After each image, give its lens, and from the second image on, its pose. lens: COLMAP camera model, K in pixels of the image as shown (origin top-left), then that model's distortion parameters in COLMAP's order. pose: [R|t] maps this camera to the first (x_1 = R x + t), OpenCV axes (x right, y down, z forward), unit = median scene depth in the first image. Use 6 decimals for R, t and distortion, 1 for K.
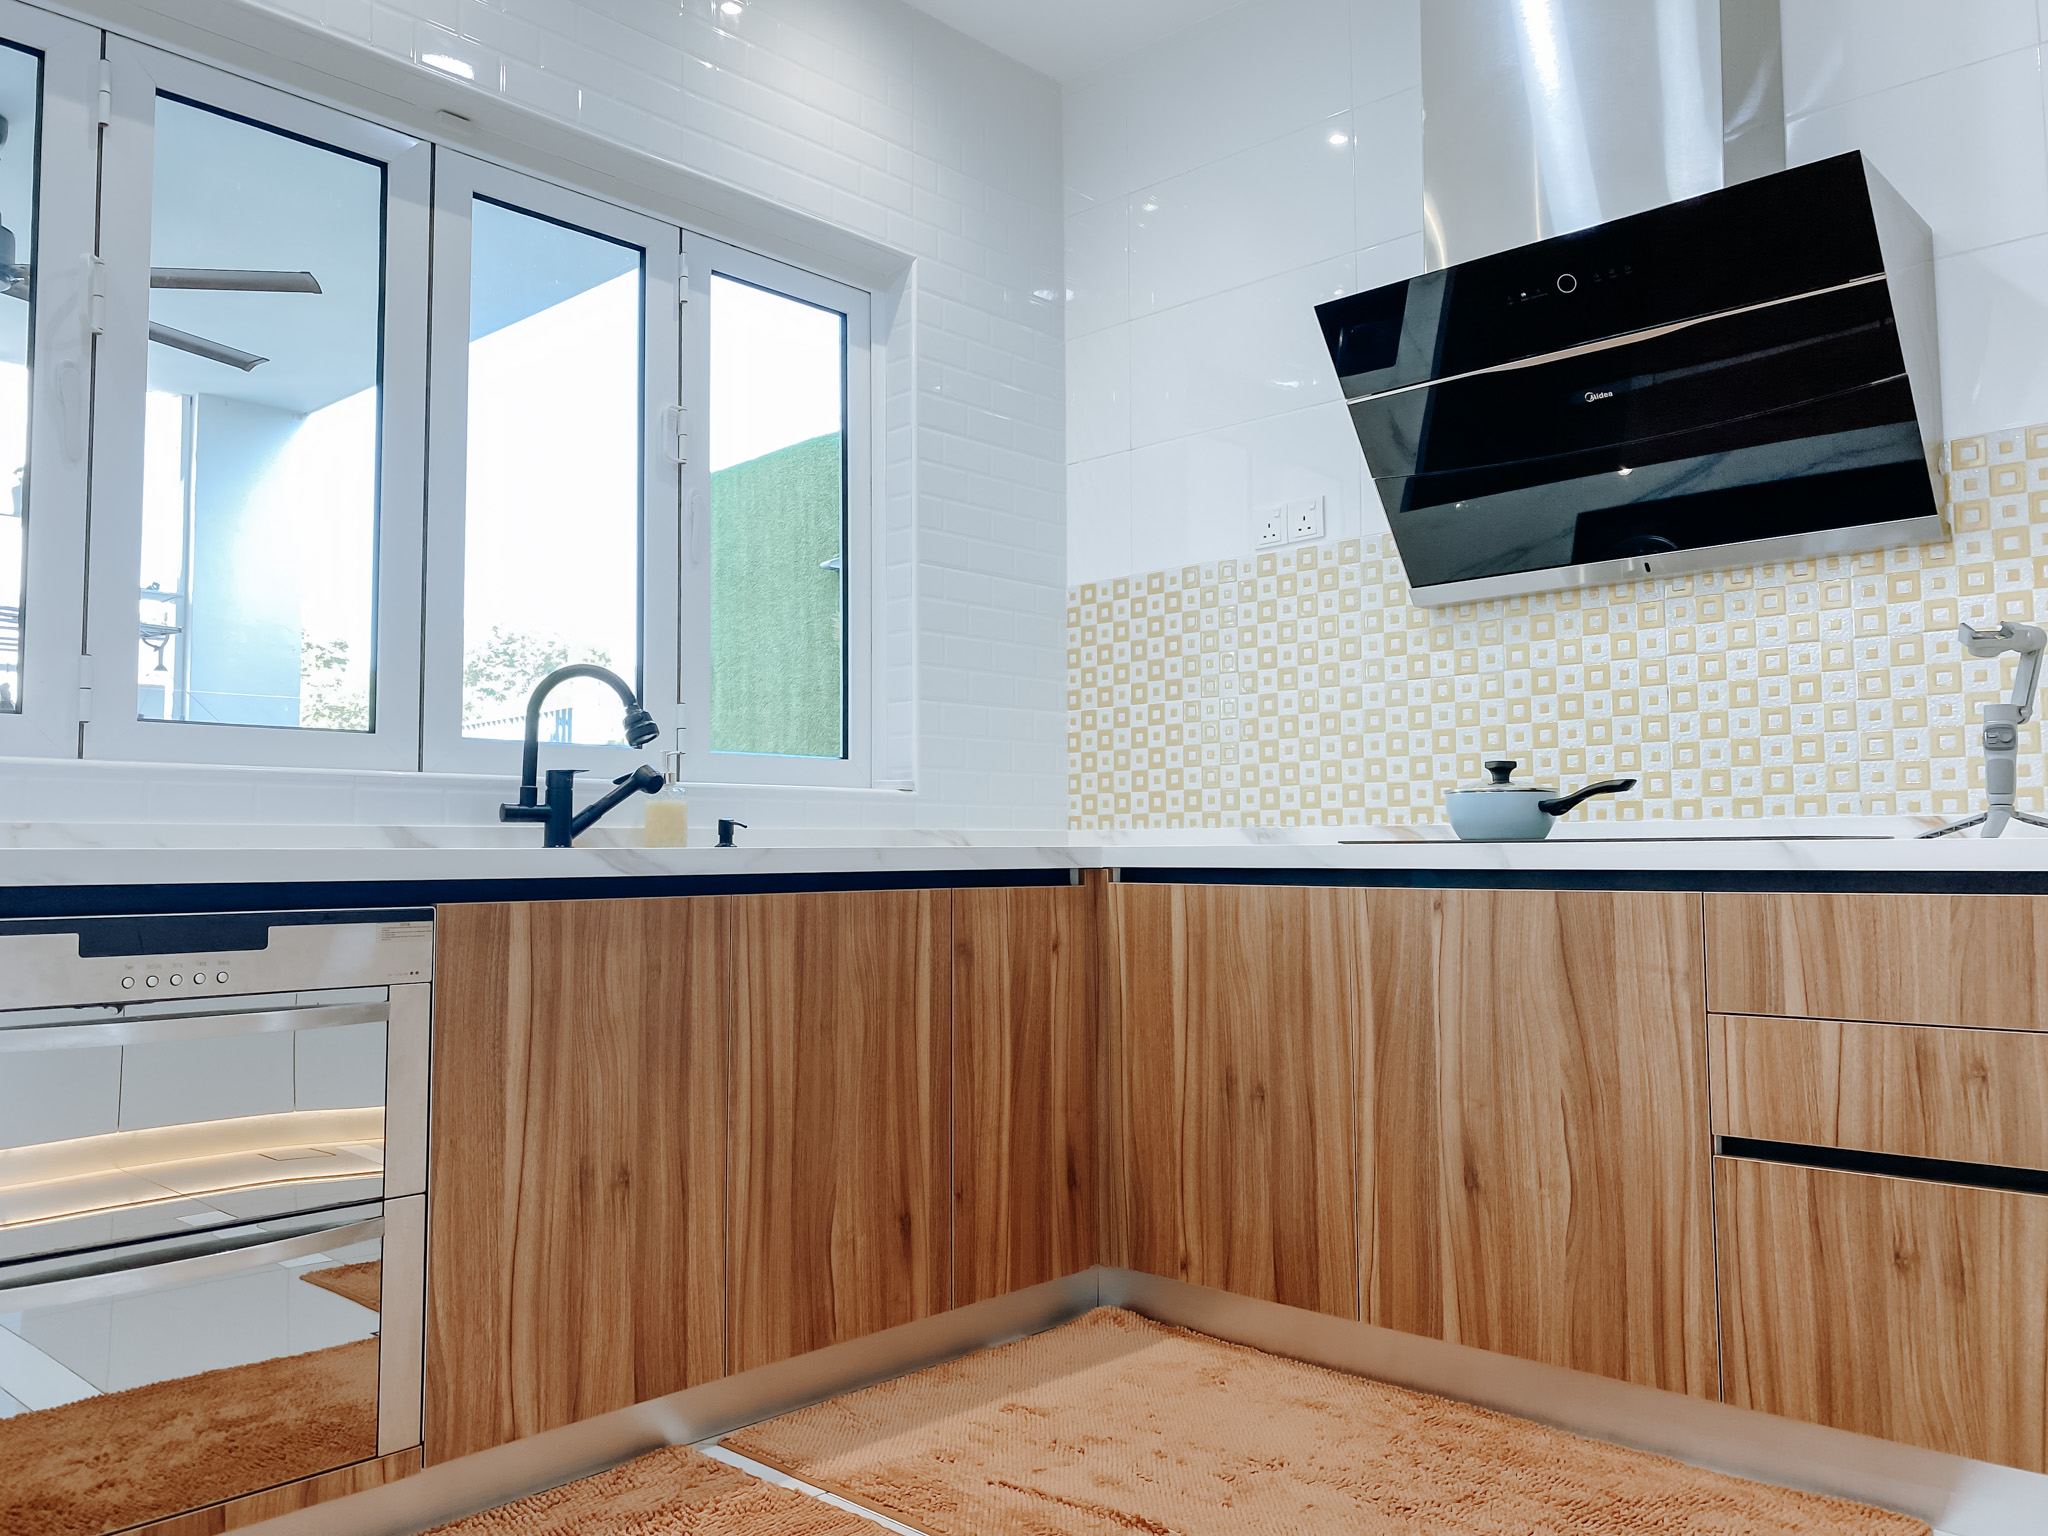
lens RADIAL K [[1588.1, 0, 1043.3], [0, 1588.1, 743.5], [0, 0, 1]] dist [0.051818, -0.090308]
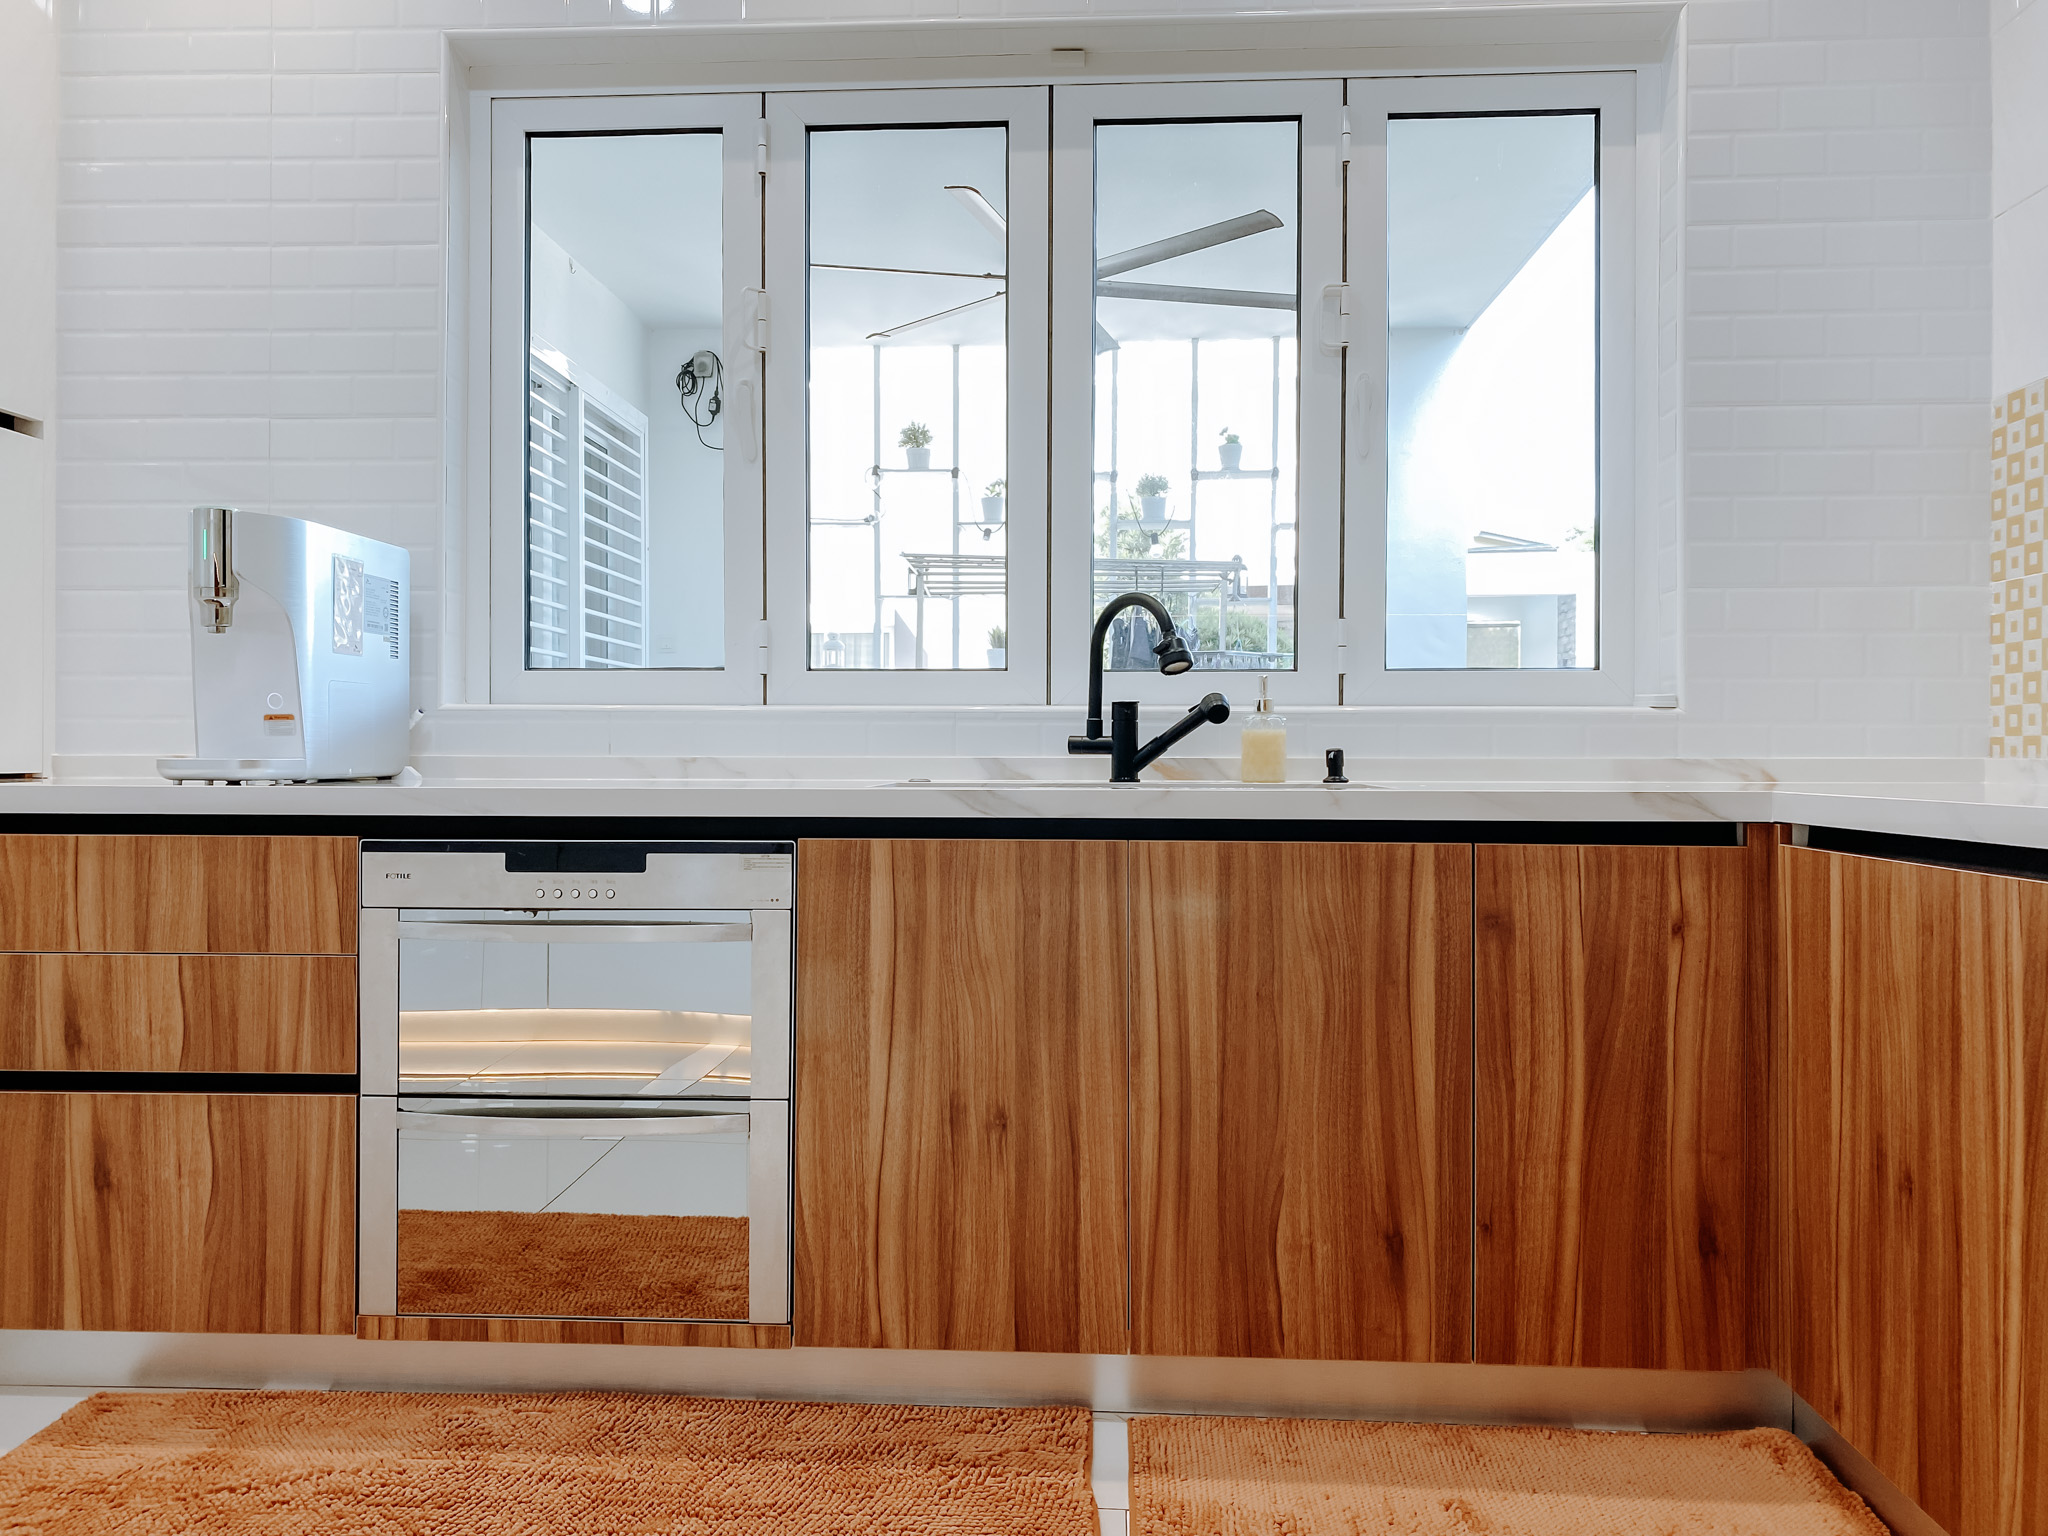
lens RADIAL K [[1588.1, 0, 990.2], [0, 1588.1, 748.0], [0, 0, 1]] dist [0.051818, -0.090308]
pose [[0.625731, 0.005648, -0.780019, 0.443529], [0.048499, 0.997757, 0.046130, -0.003965], [0.778530, -0.066695, 0.624054, 0.350508]]
